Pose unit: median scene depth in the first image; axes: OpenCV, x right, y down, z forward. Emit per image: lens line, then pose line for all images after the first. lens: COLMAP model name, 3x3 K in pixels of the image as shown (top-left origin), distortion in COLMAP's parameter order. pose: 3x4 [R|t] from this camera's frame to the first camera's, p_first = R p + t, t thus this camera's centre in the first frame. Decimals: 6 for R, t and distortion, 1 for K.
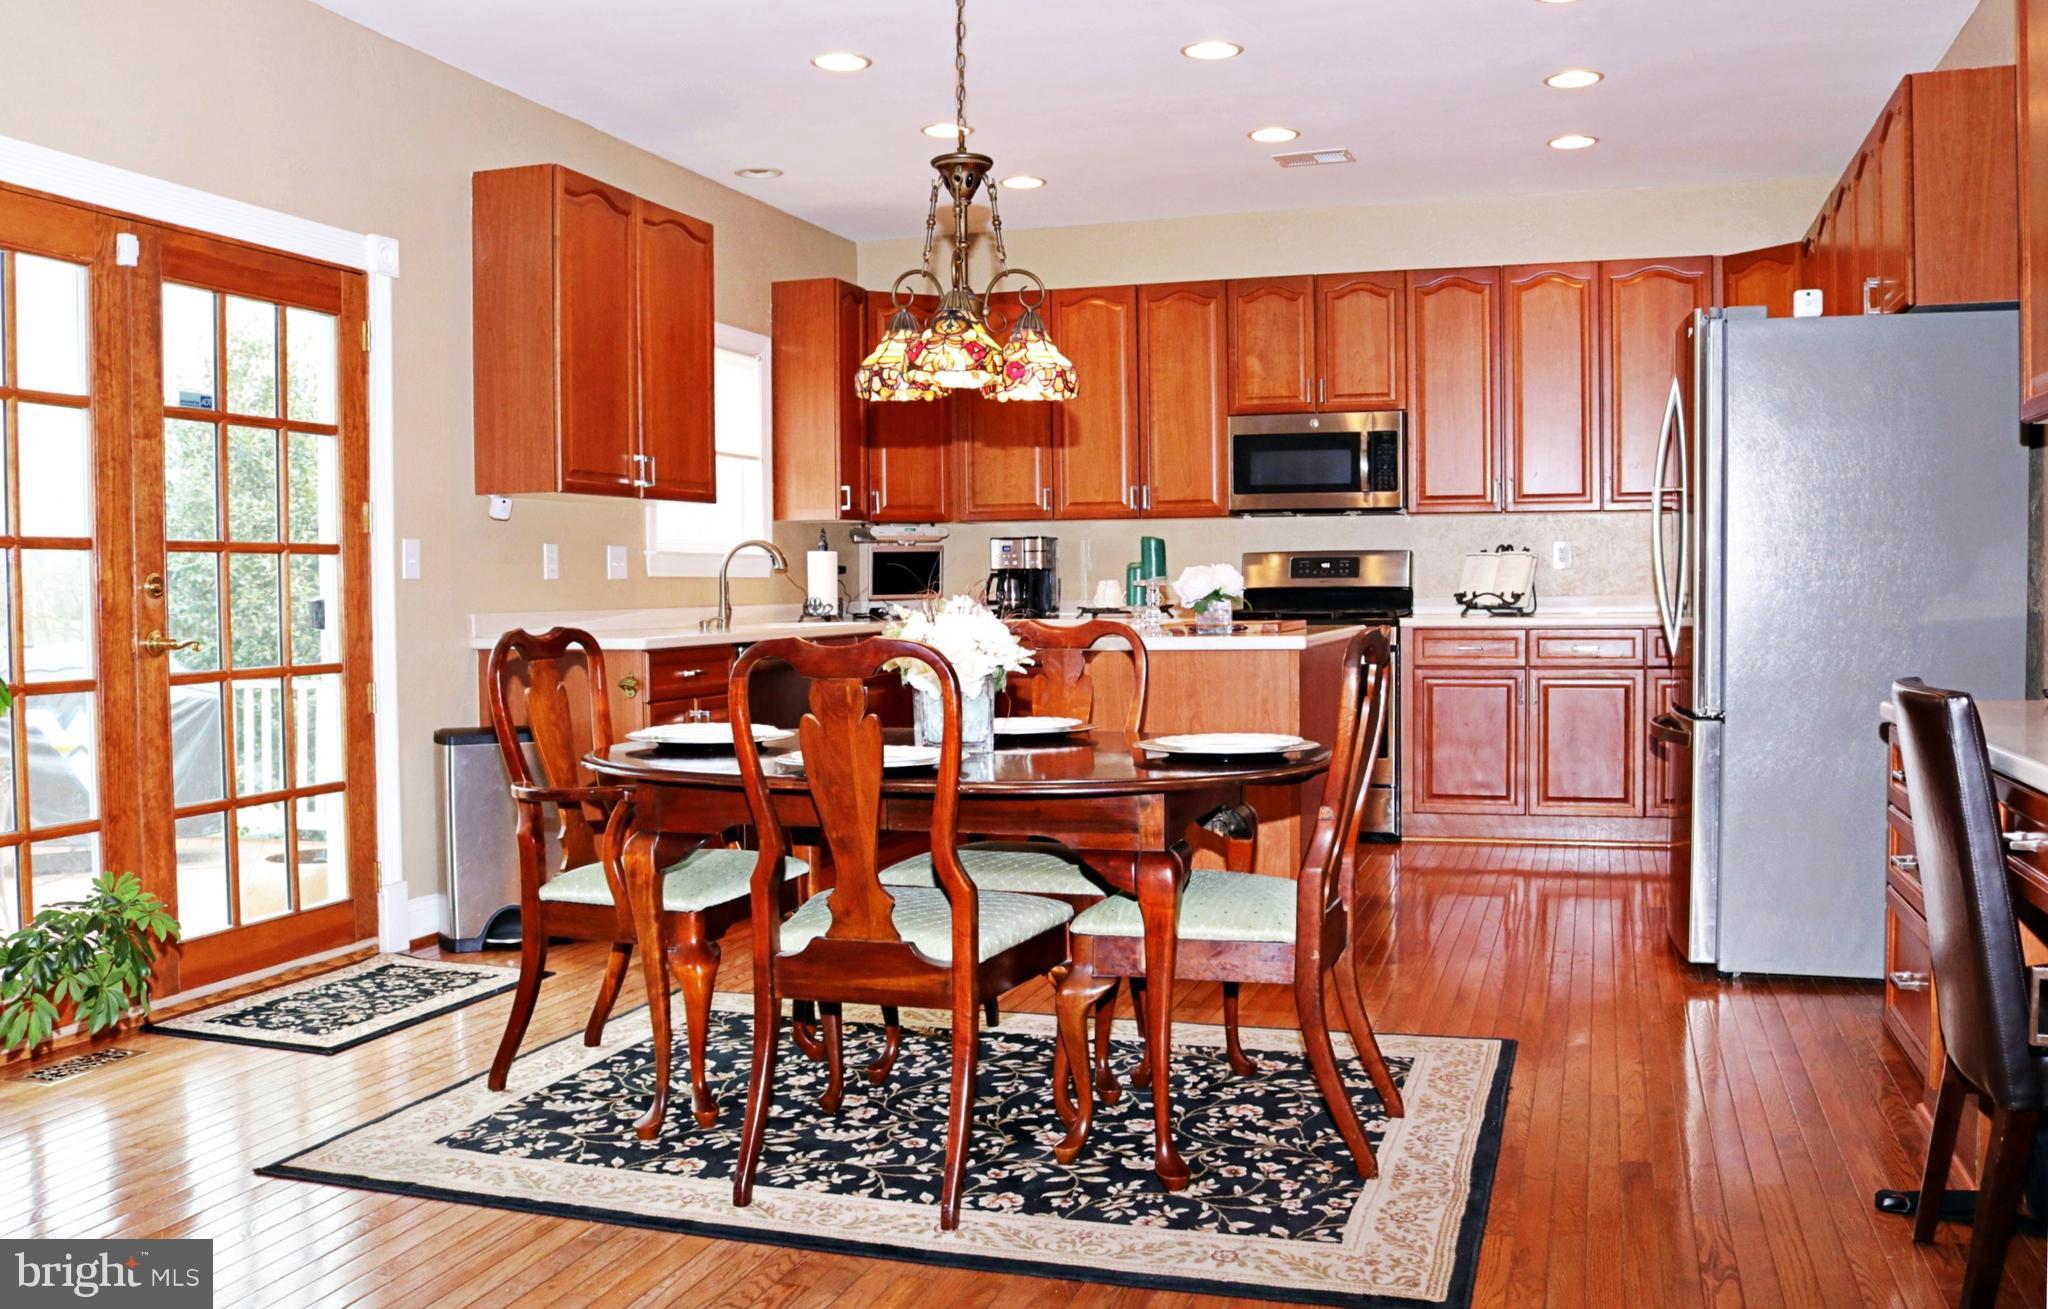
lens RADIAL K [[1779.8, 0, 1022.9], [0, 1779.8, 642.3], [0, 0, 1]] dist [-0.037227, -0.005636]
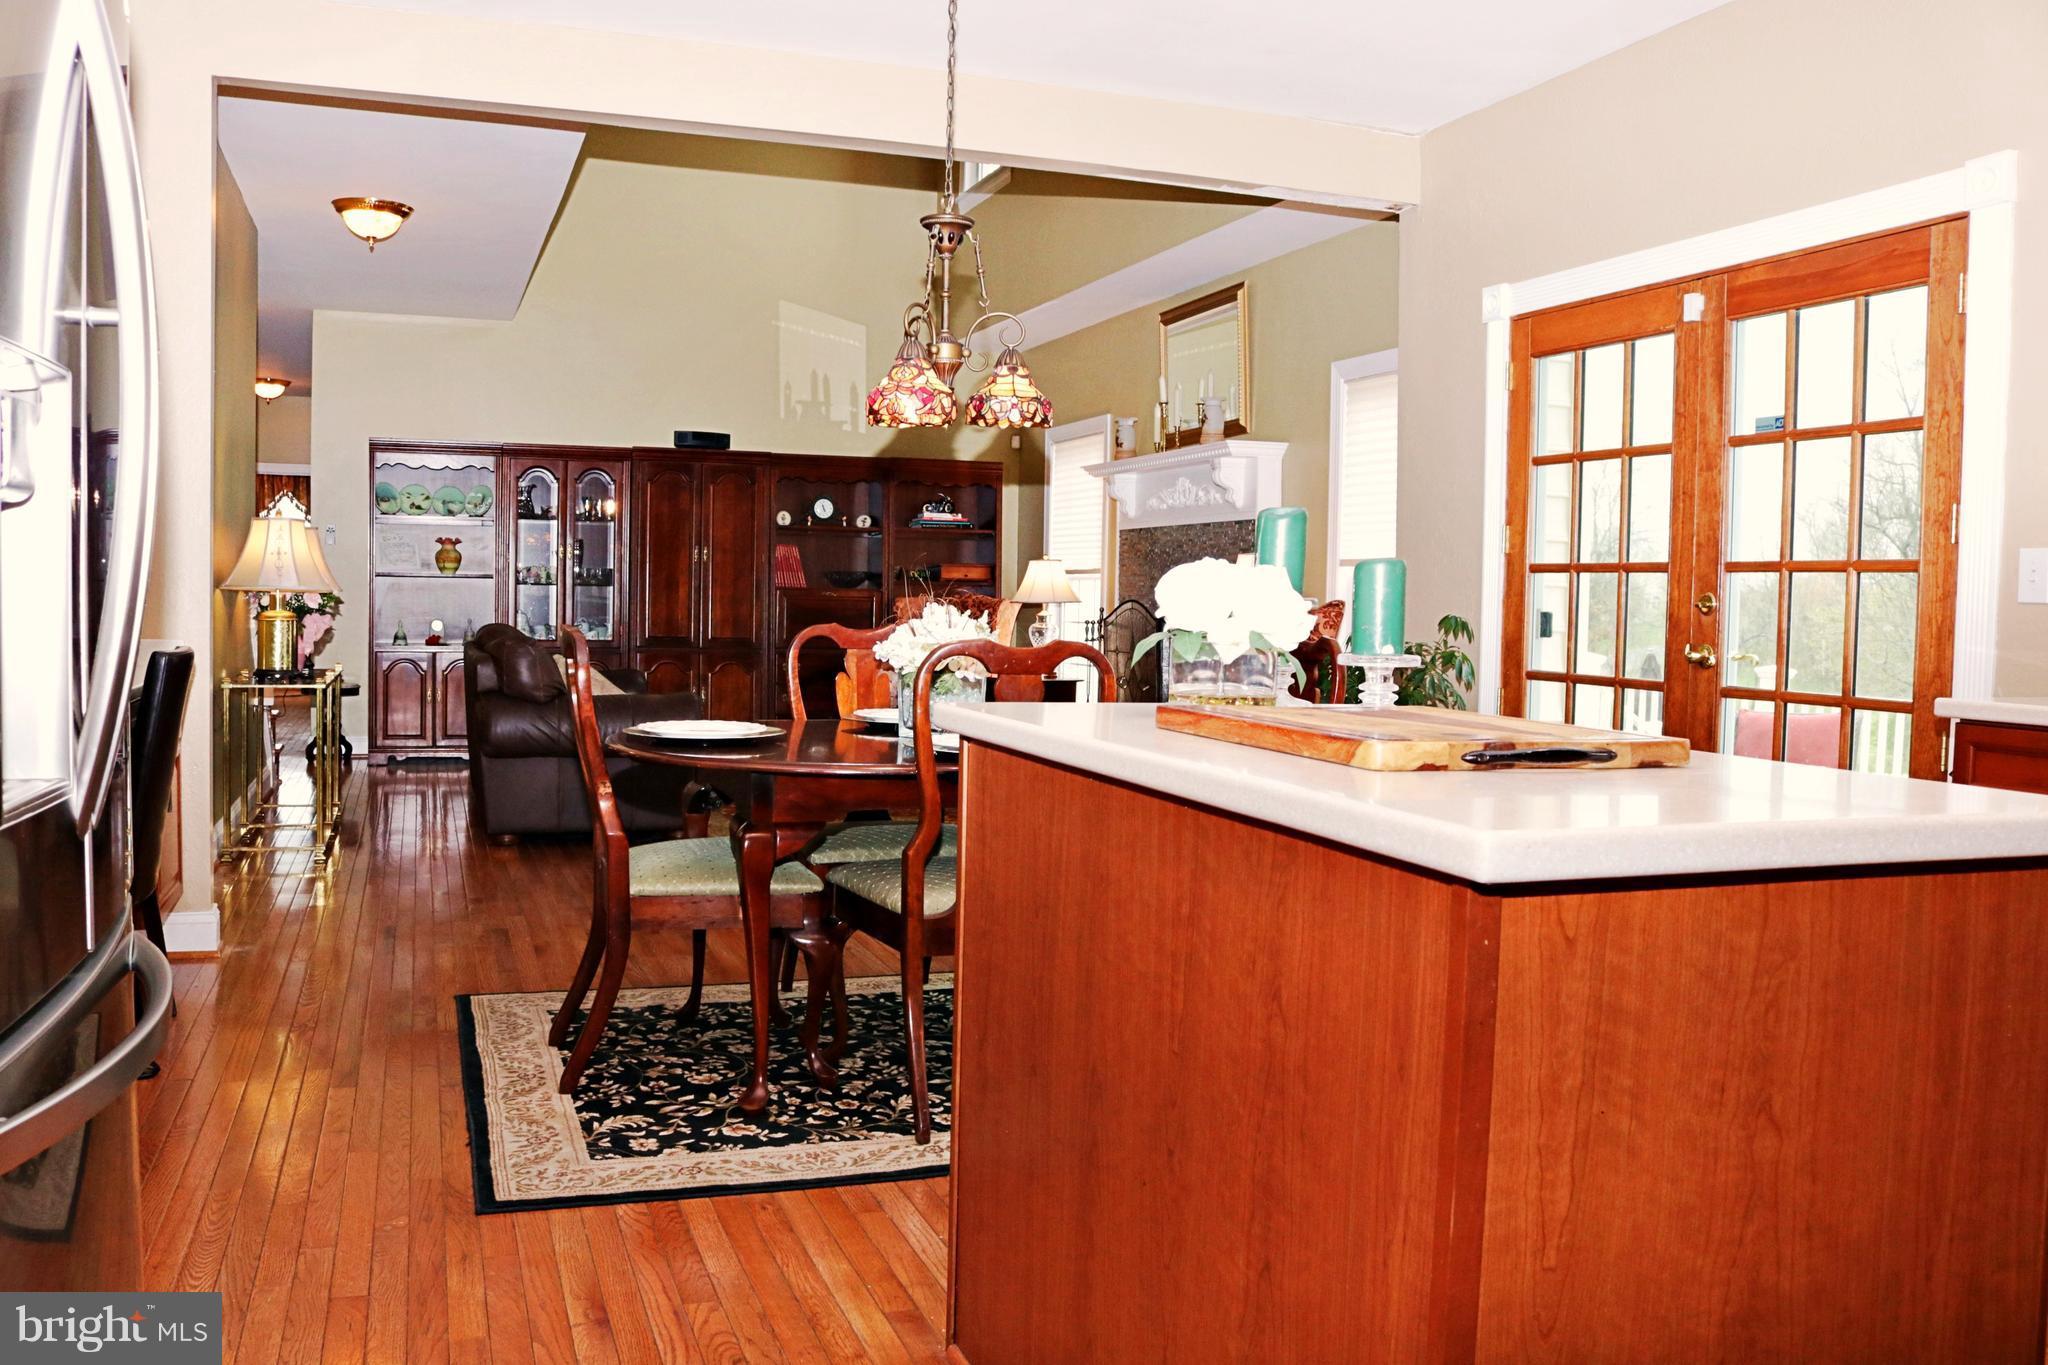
lens RADIAL K [[1705.5, 0, 1018.9], [0, 1705.5, 679.6], [0, 0, 1]] dist [-0.095434, 0.031044]
pose [[-0.792719, 0.024156, -0.609109, 0.496648], [-0.032764, 0.996082, 0.082144, -0.057576], [0.608706, 0.085074, -0.788821, 1.593379]]
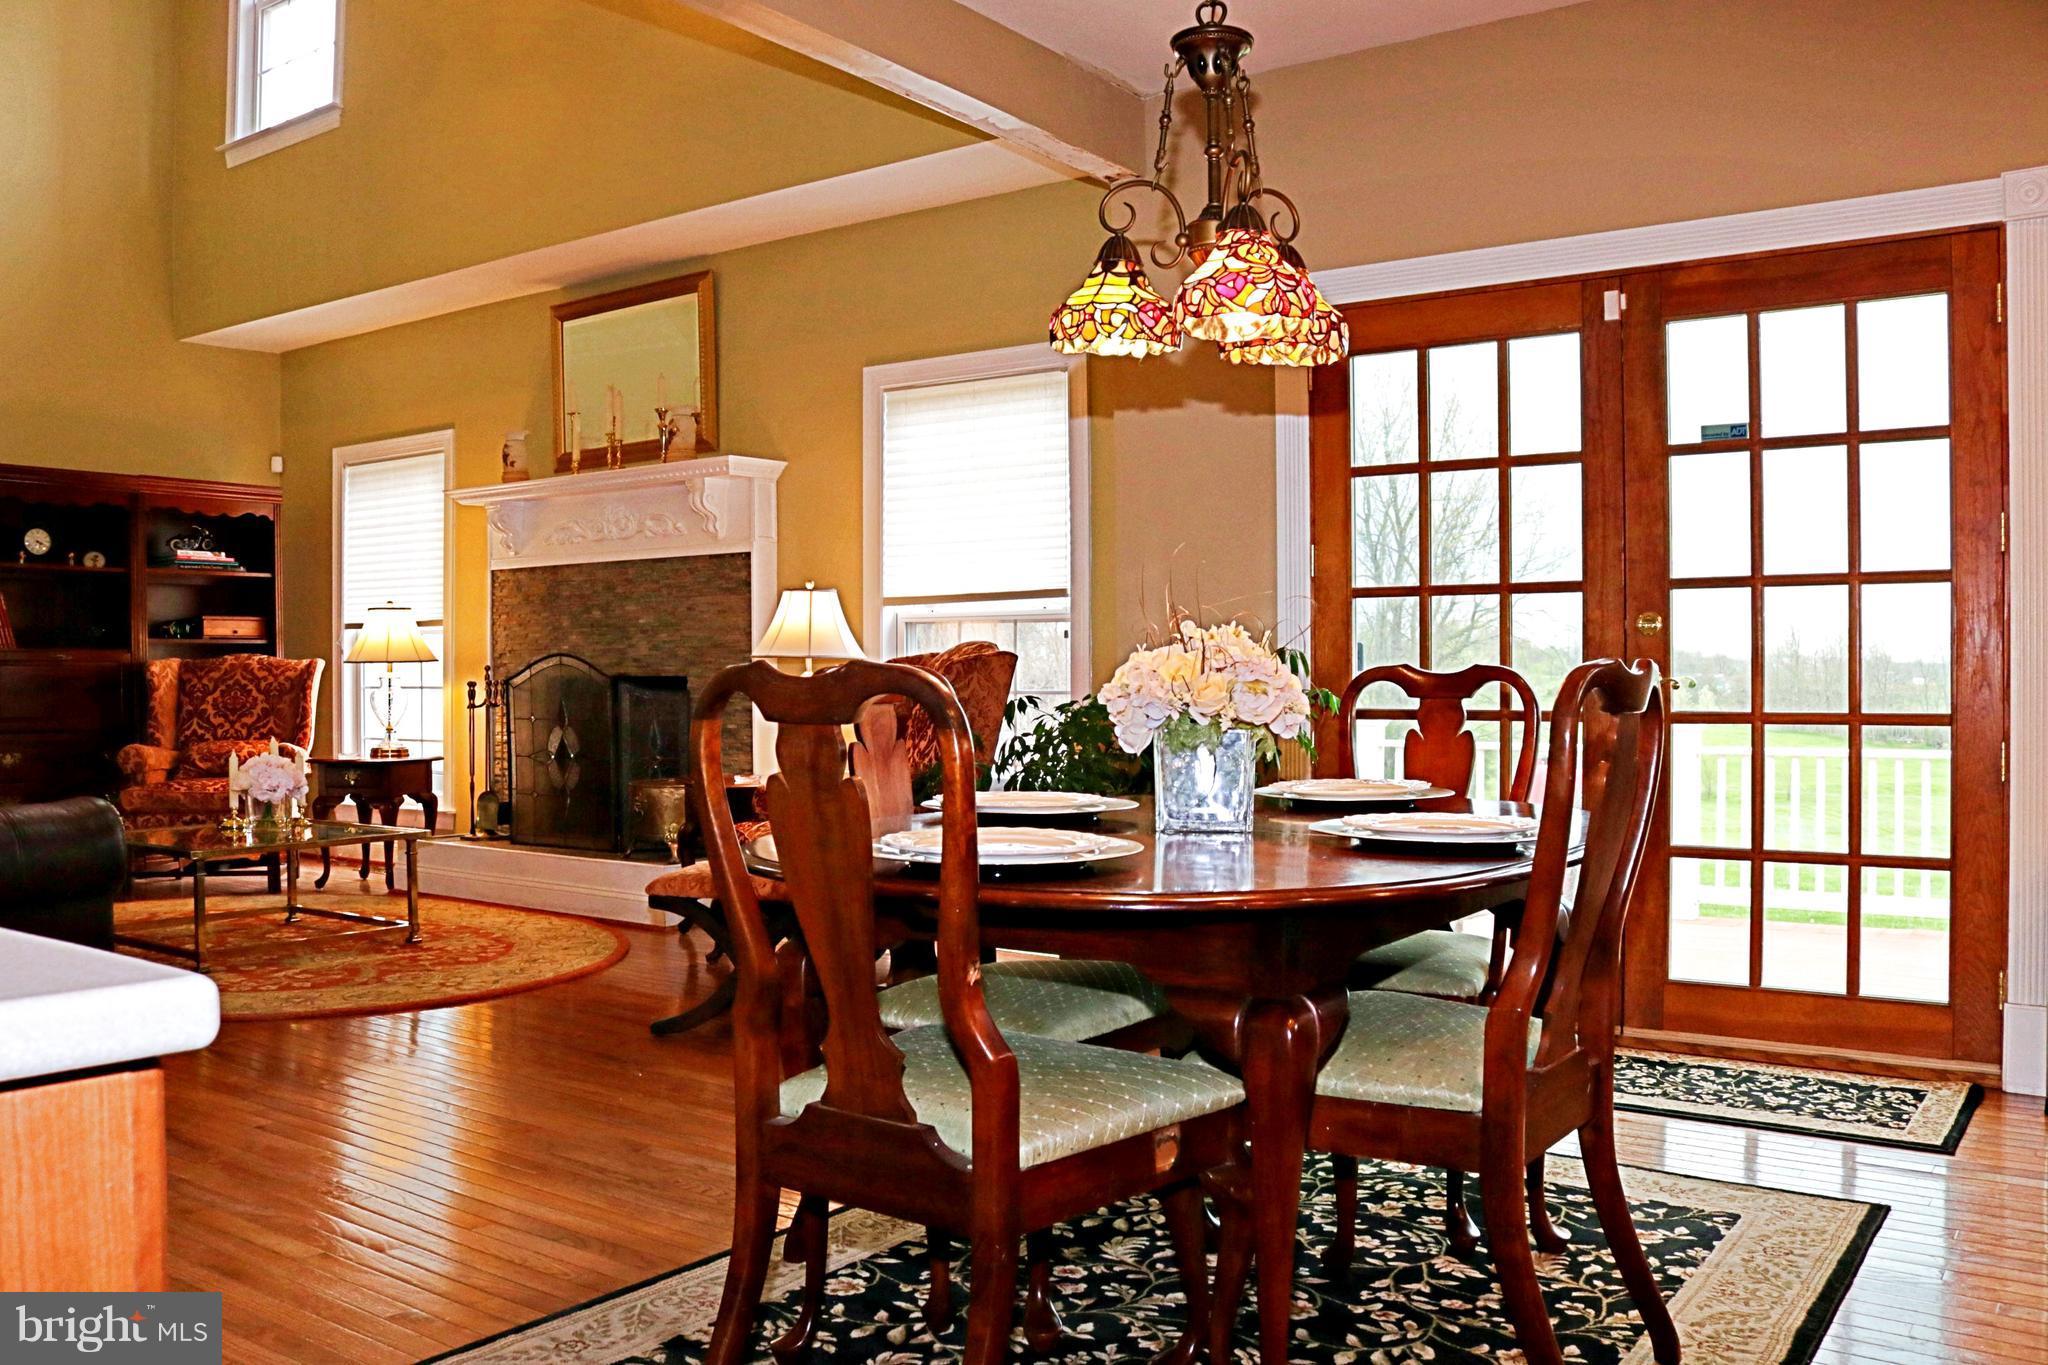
lens RADIAL K [[1705.5, 0, 1022.8], [0, 1705.5, 682.0], [0, 0, 1]] dist [-0.095434, 0.031044]
pose [[-0.295334, 0.015485, -0.955269, 0.558408], [-0.024592, 0.999414, 0.023803, -0.012337], [0.955078, 0.030522, -0.294780, 0.956118]]
